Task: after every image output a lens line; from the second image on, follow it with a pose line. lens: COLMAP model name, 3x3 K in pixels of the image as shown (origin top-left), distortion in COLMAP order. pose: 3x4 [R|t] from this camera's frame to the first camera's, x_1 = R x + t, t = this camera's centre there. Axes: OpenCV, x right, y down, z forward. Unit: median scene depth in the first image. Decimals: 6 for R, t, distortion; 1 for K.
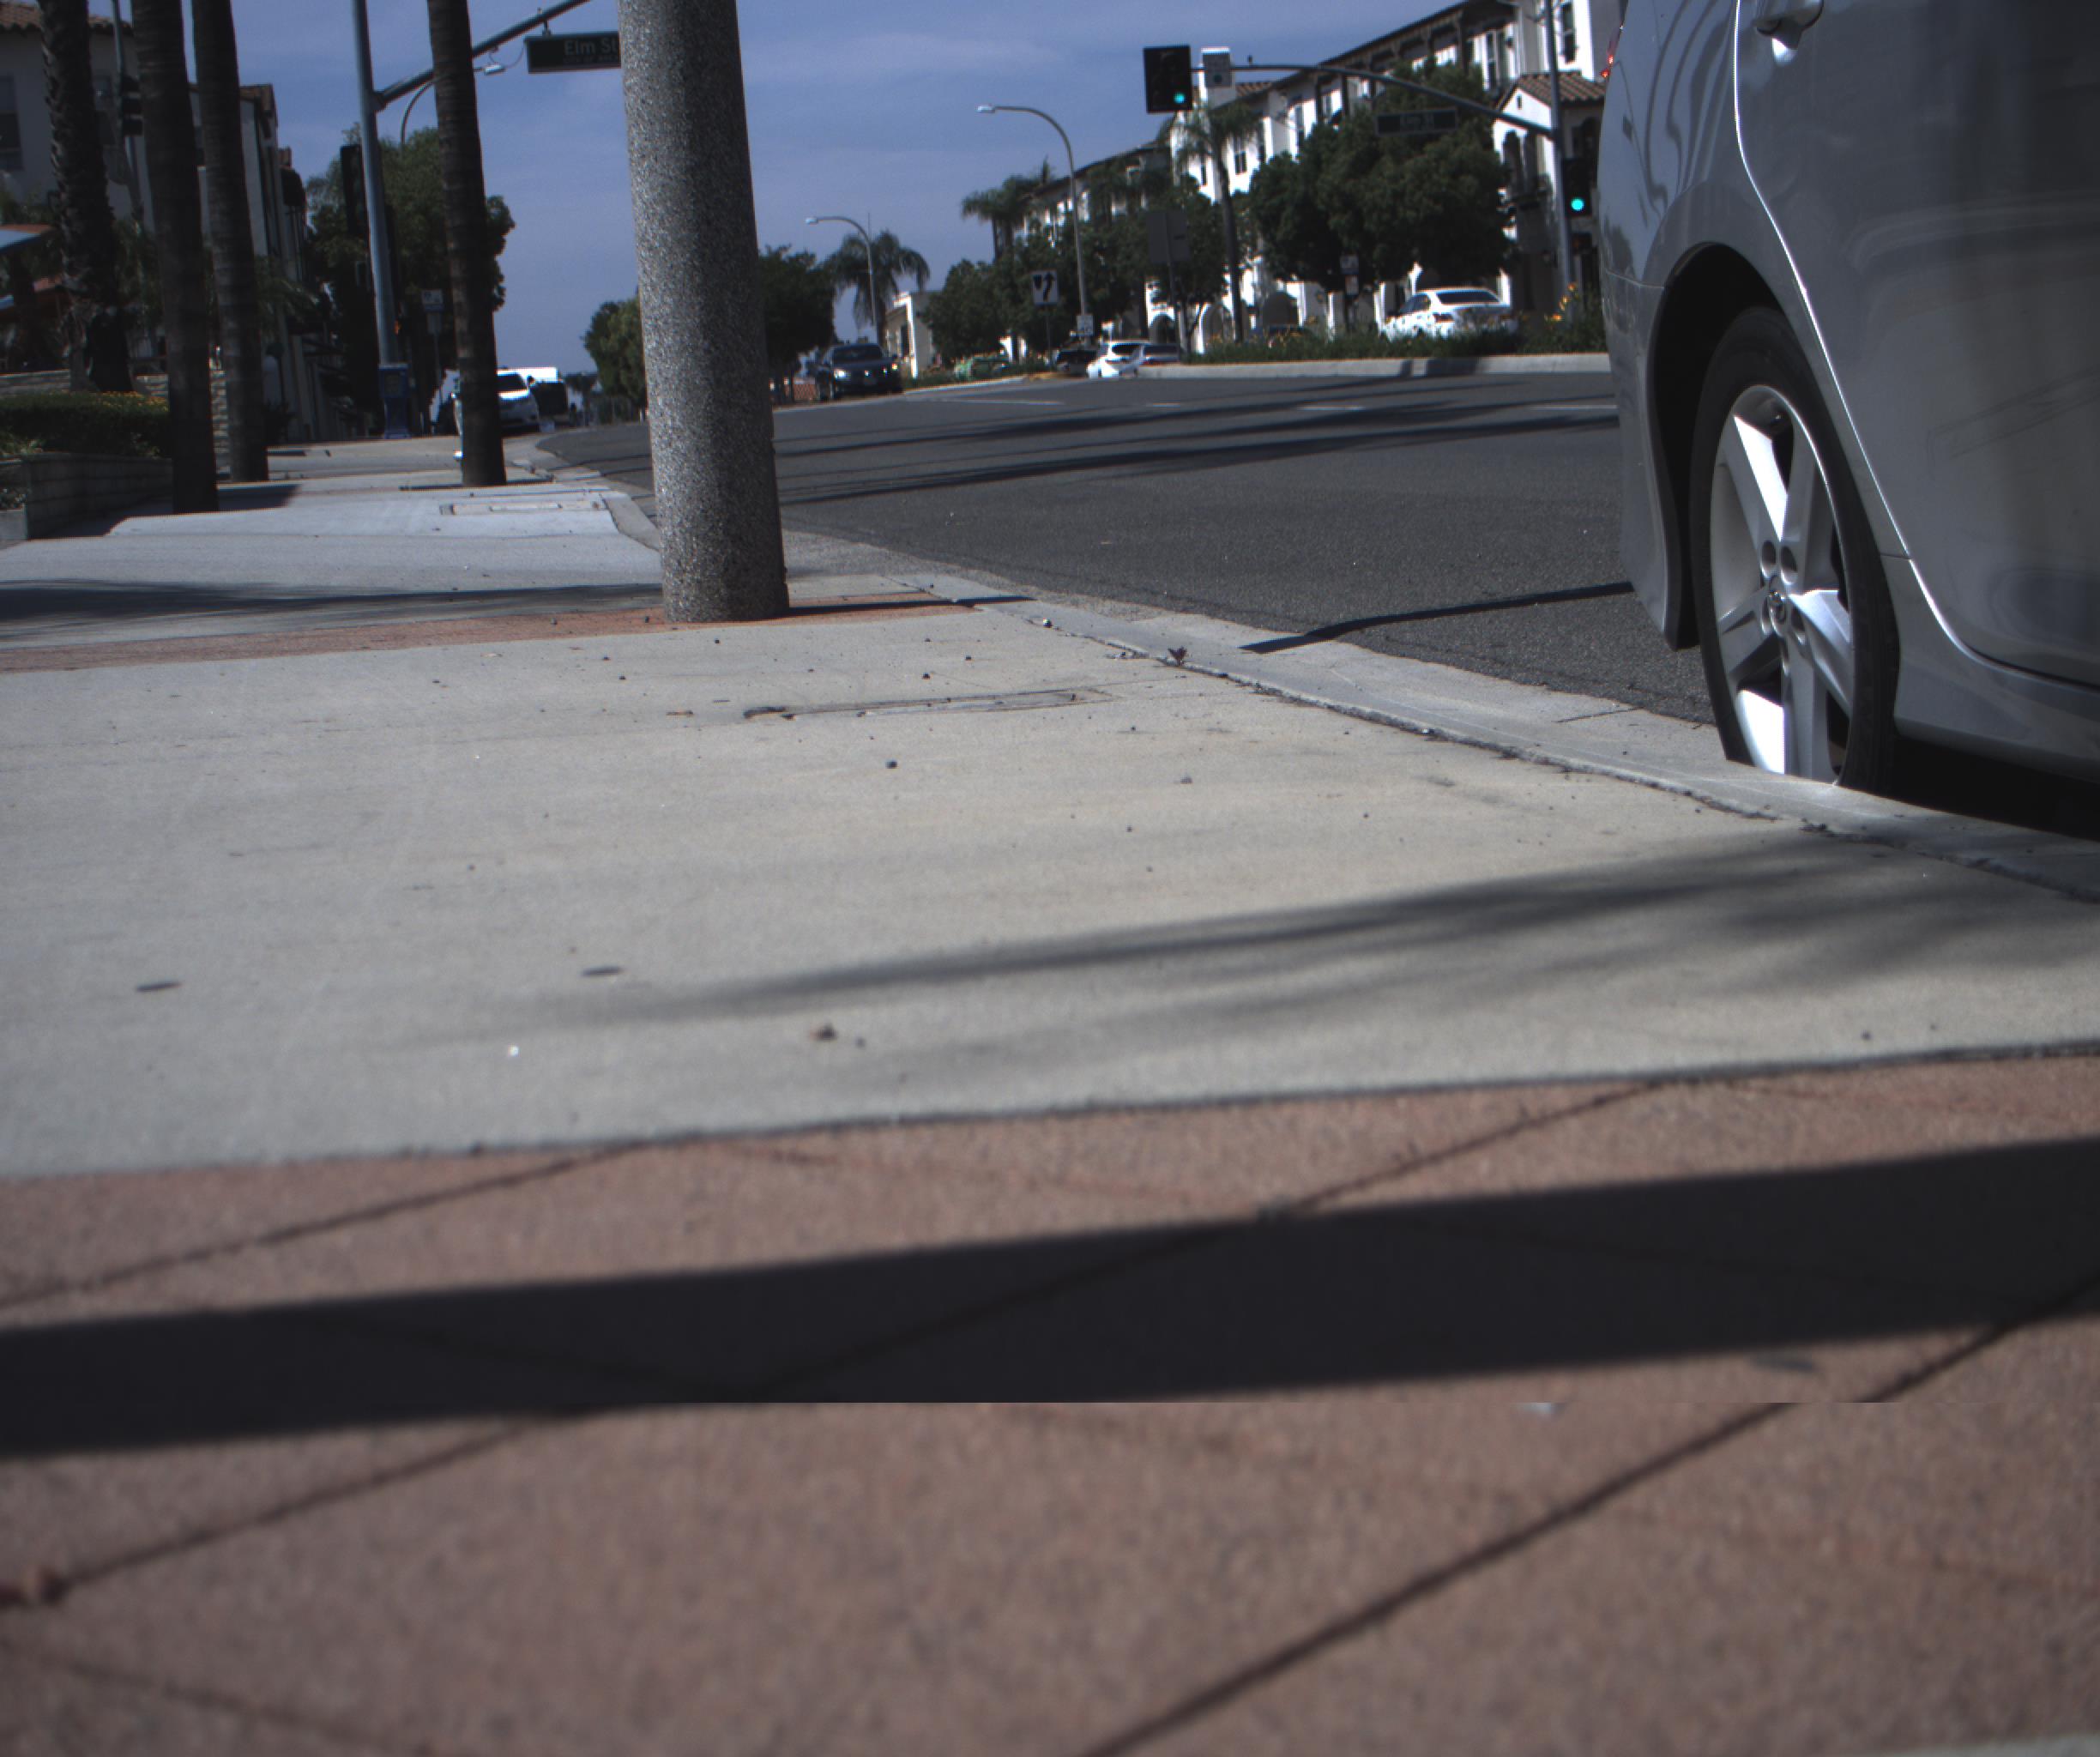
lens RADIAL K [[4203.6, 0, 1050.0], [0, 4203.6, 878.5], [0, 0, 1]] dist [-0.163586, 0.981382]
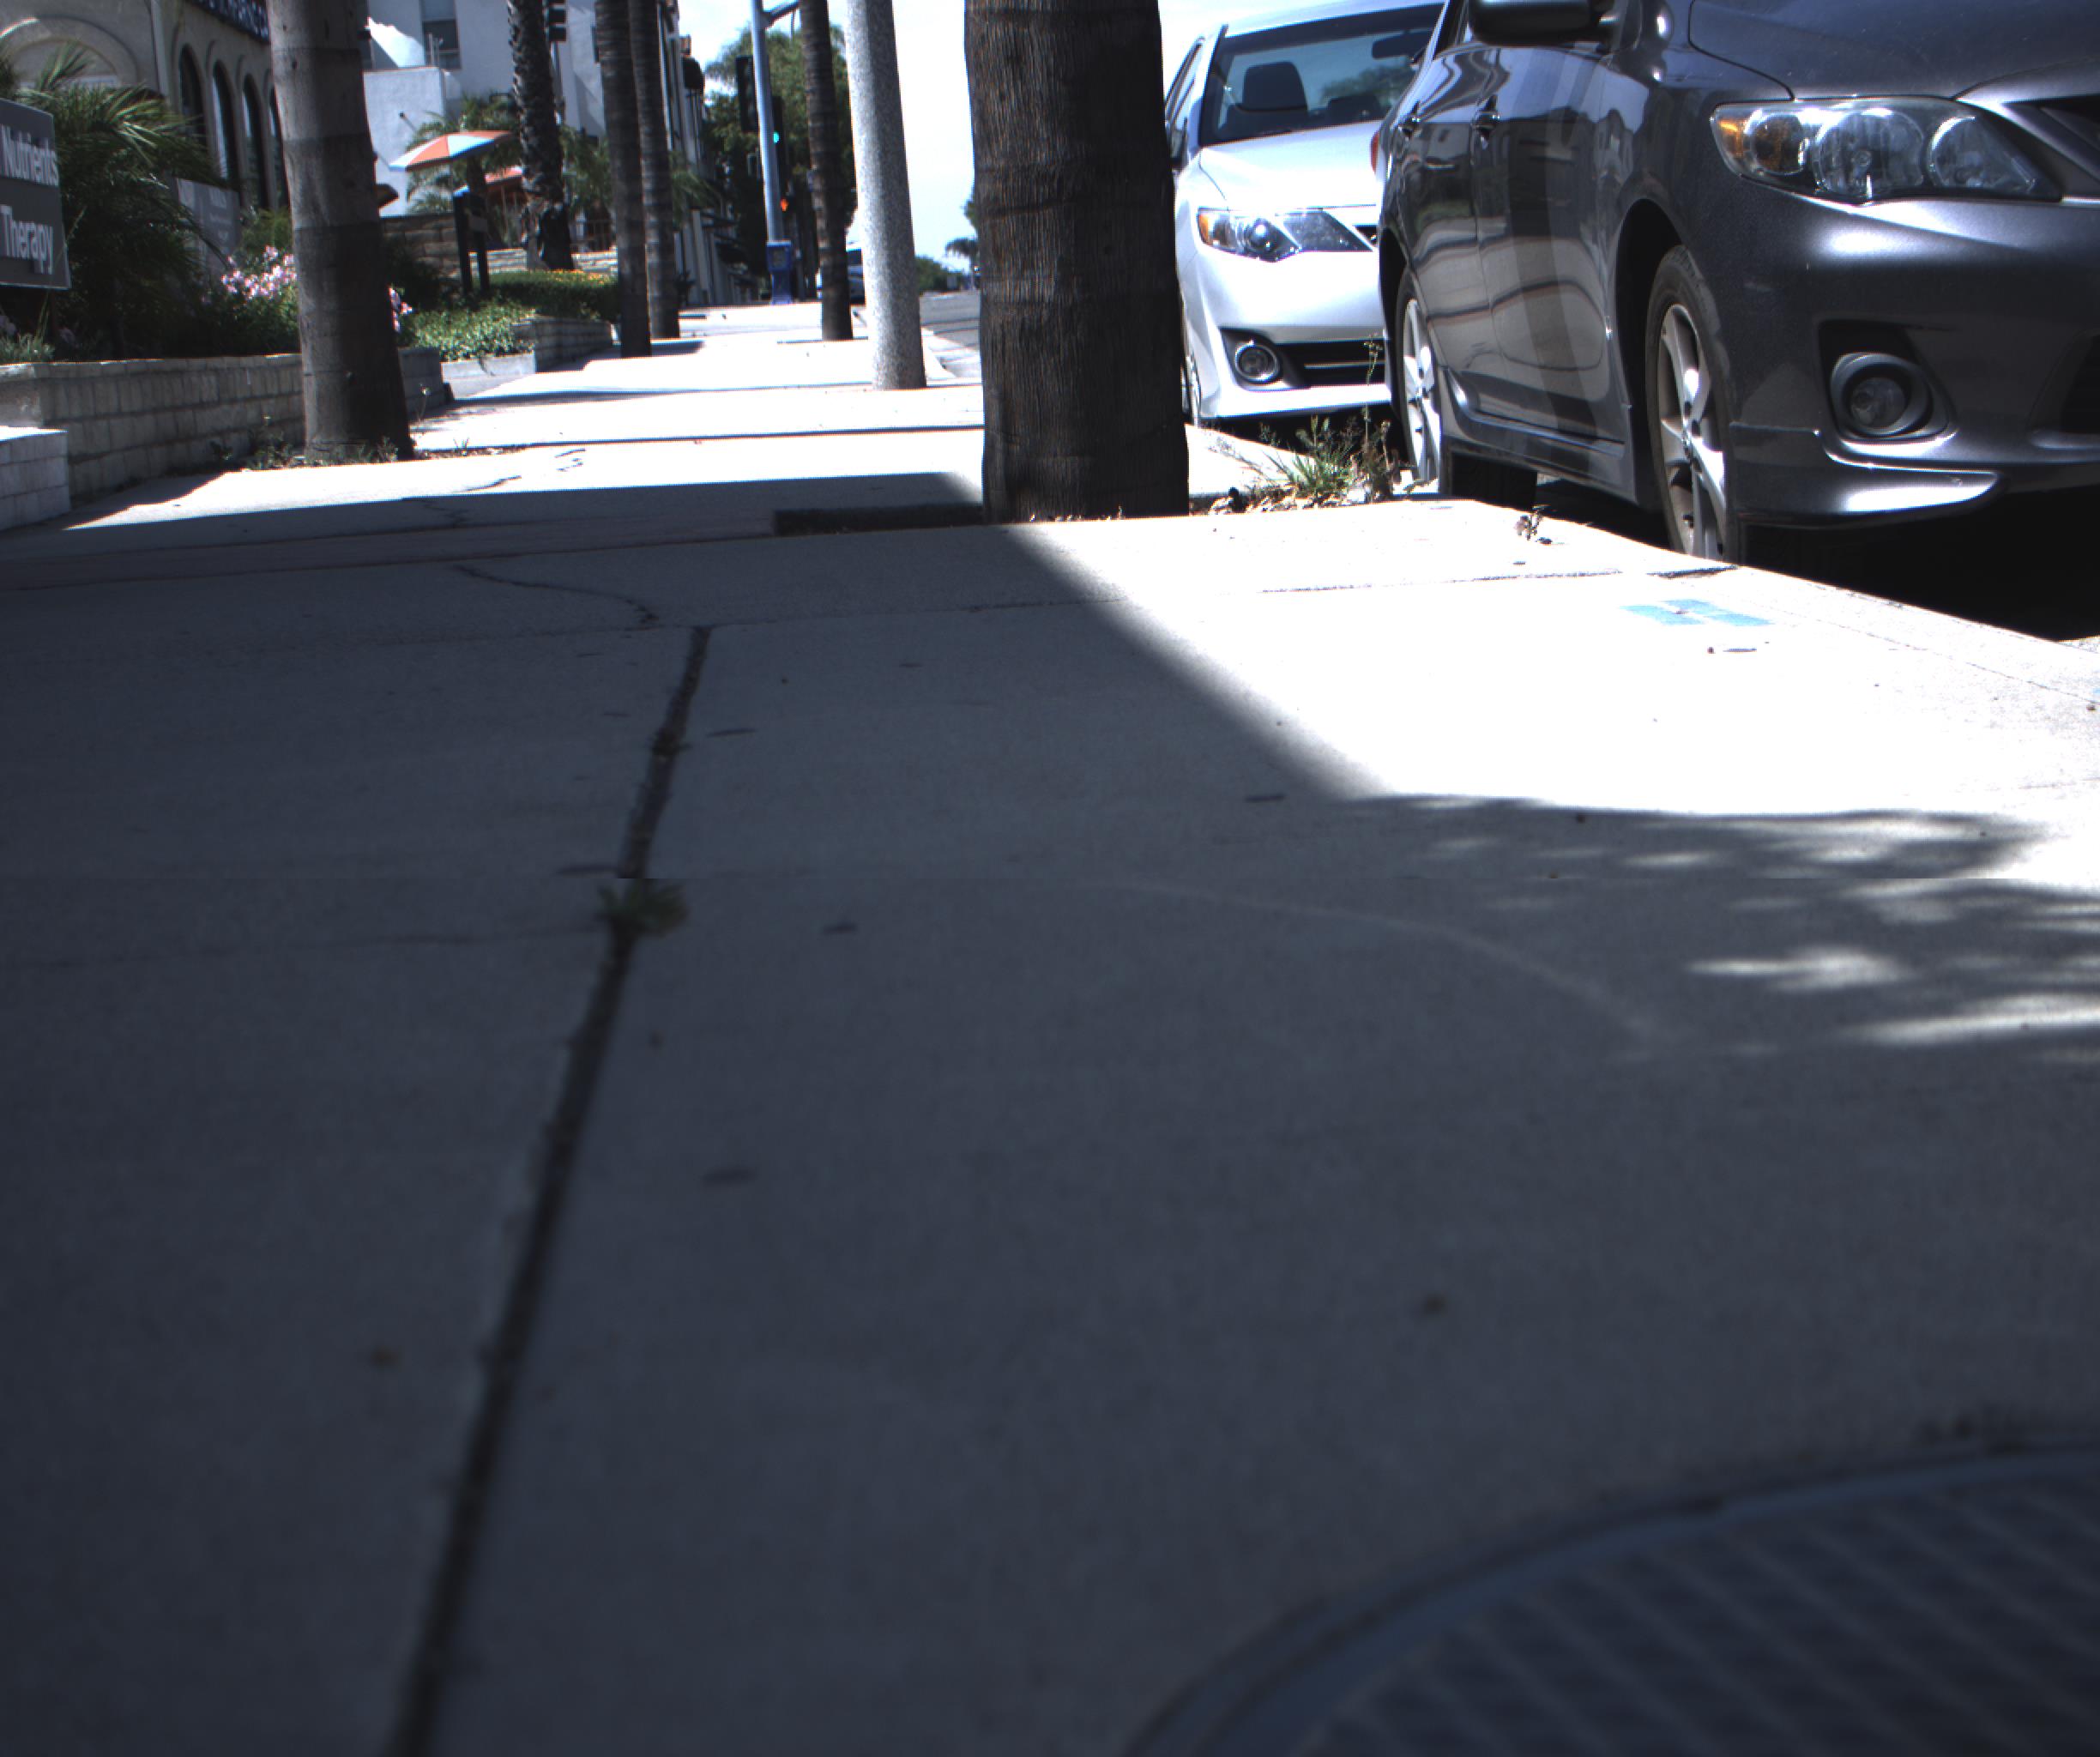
lens RADIAL K [[4203.6, 0, 1050.0], [0, 4203.6, 878.5], [0, 0, 1]] dist [-0.163586, 0.981382]
pose [[0.995699, 0.010561, -0.092039, 0.017712], [-0.007576, 0.999436, 0.032718, 0.010494], [0.092333, -0.031880, 0.995218, -0.104170]]
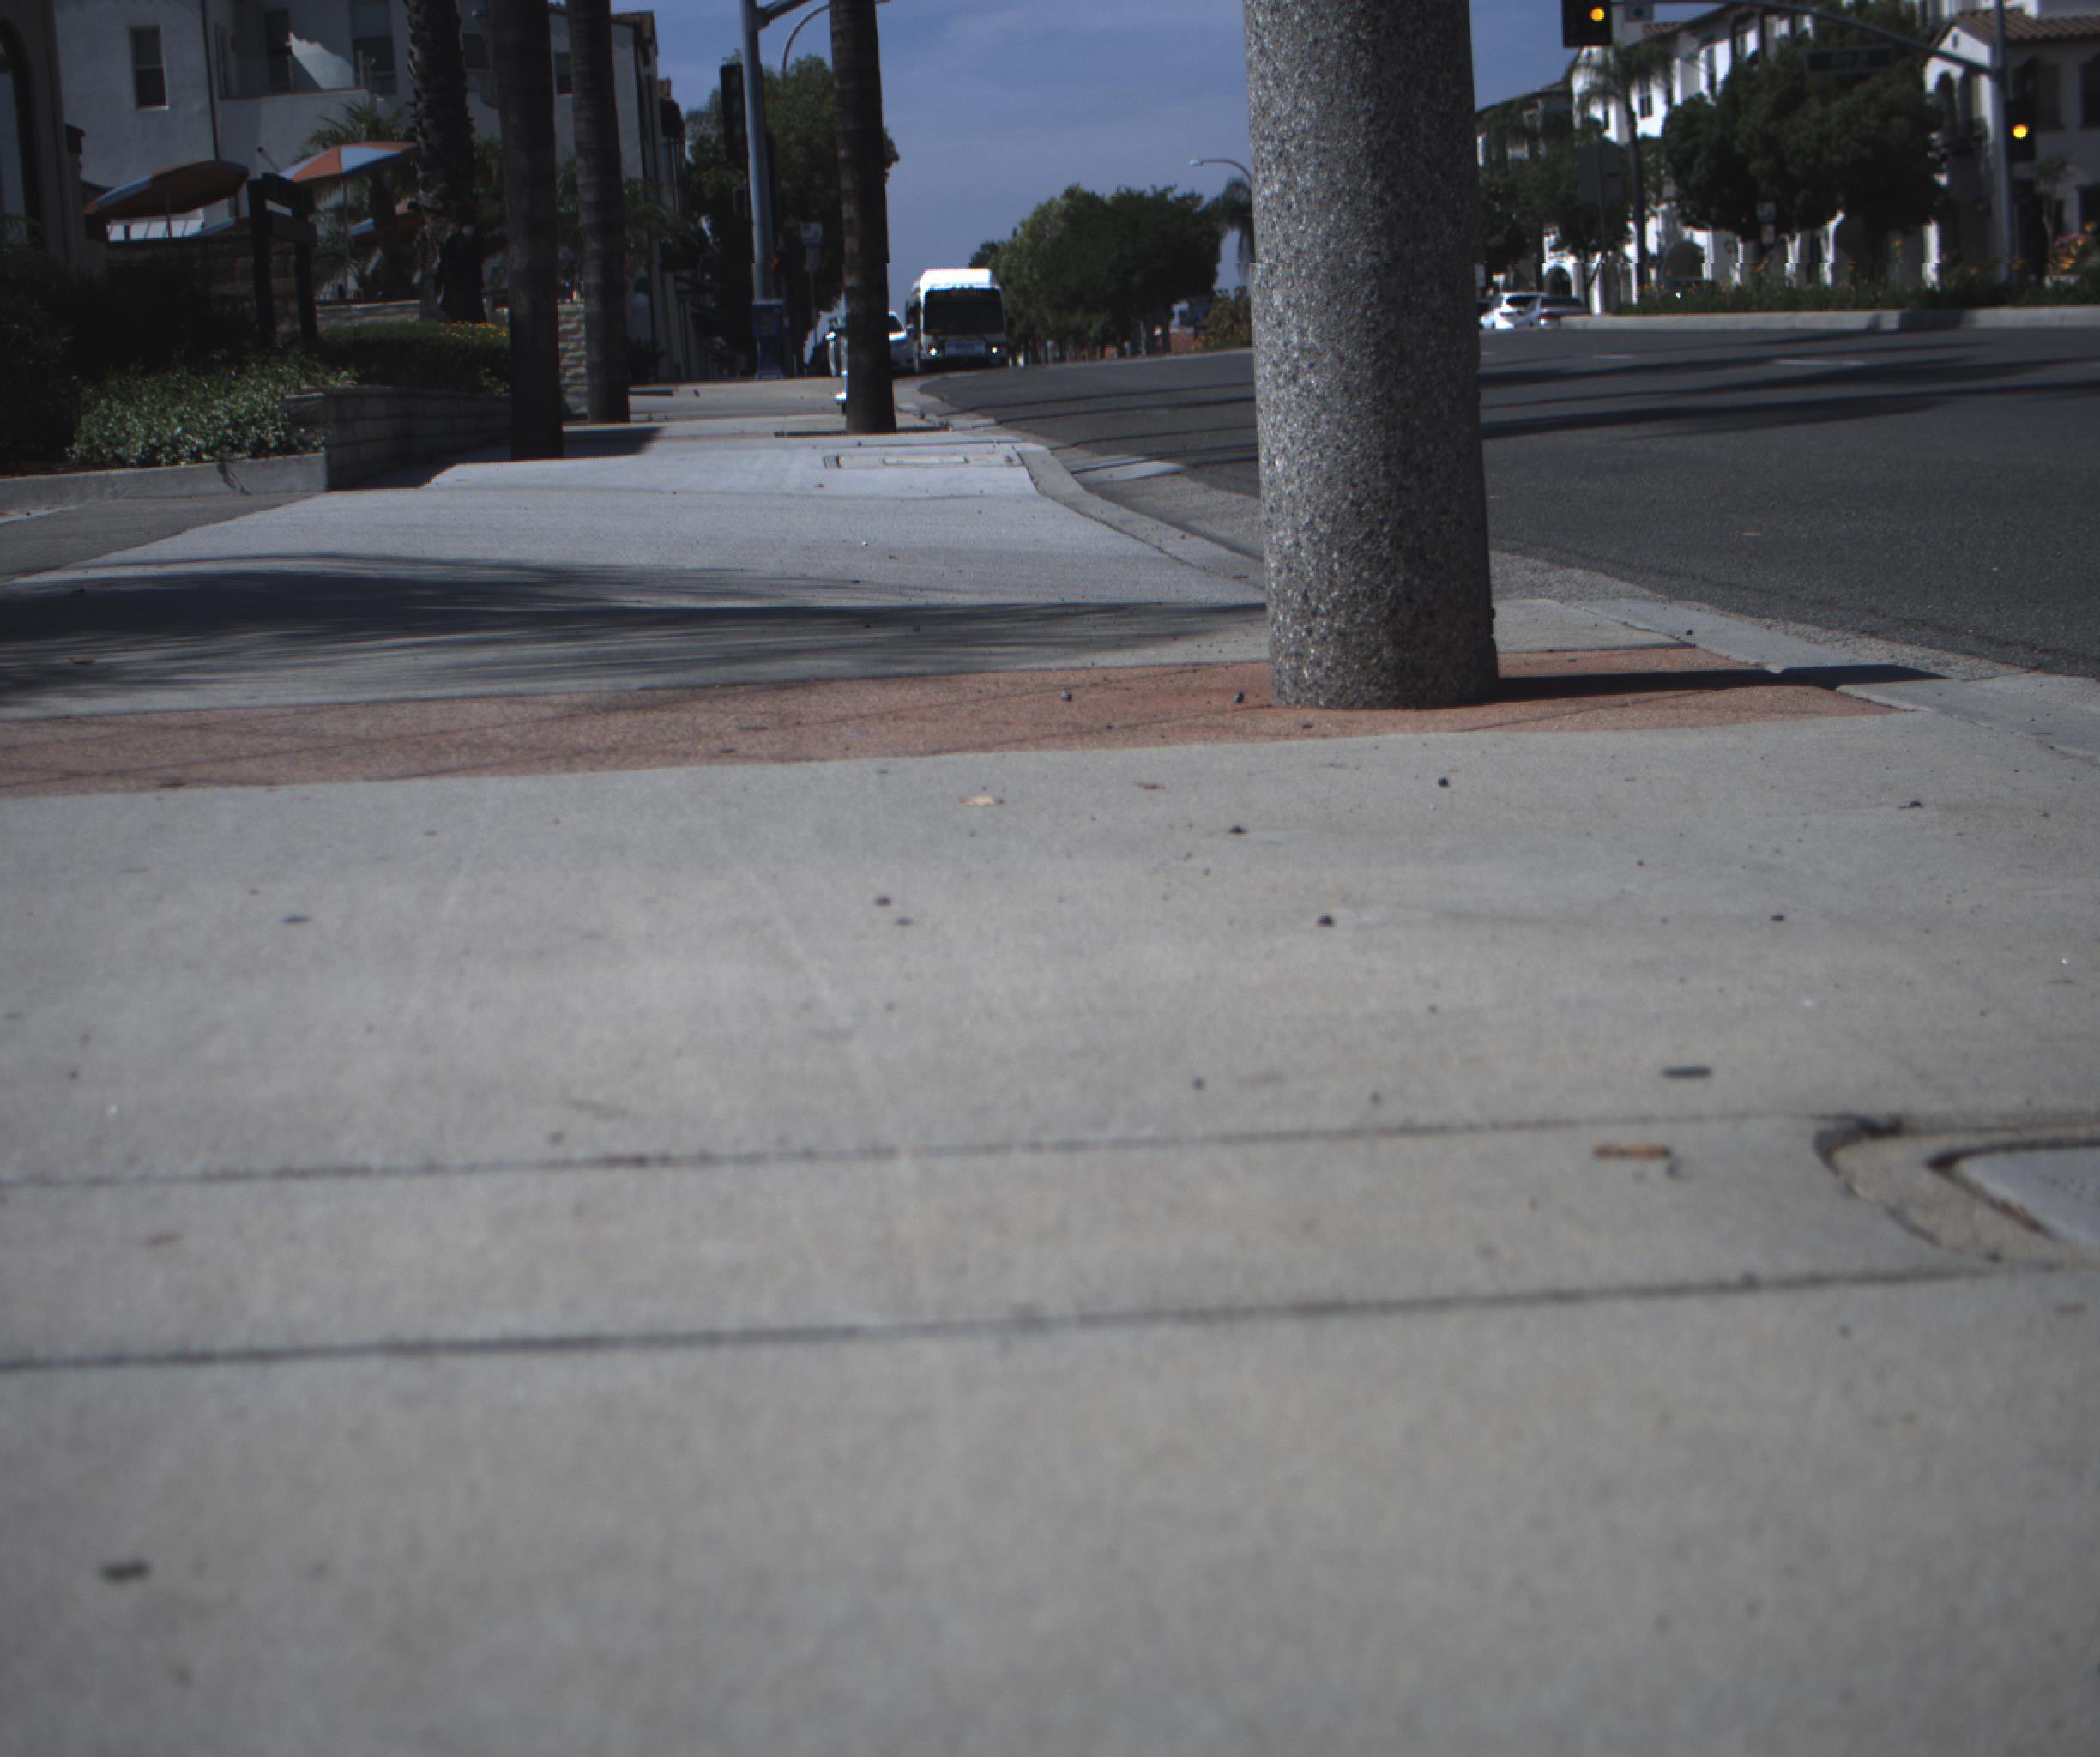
lens RADIAL K [[4165.2, 0, 666.9], [0, 4165.2, 1105.2], [0, 0, 1]] dist [-0.028569, -0.039611]
pose [[0.984105, 0.044048, -0.172039, -0.006092], [-0.032497, 0.997060, 0.069388, -0.003666], [0.174590, -0.062695, 0.982643, 0.037229]]
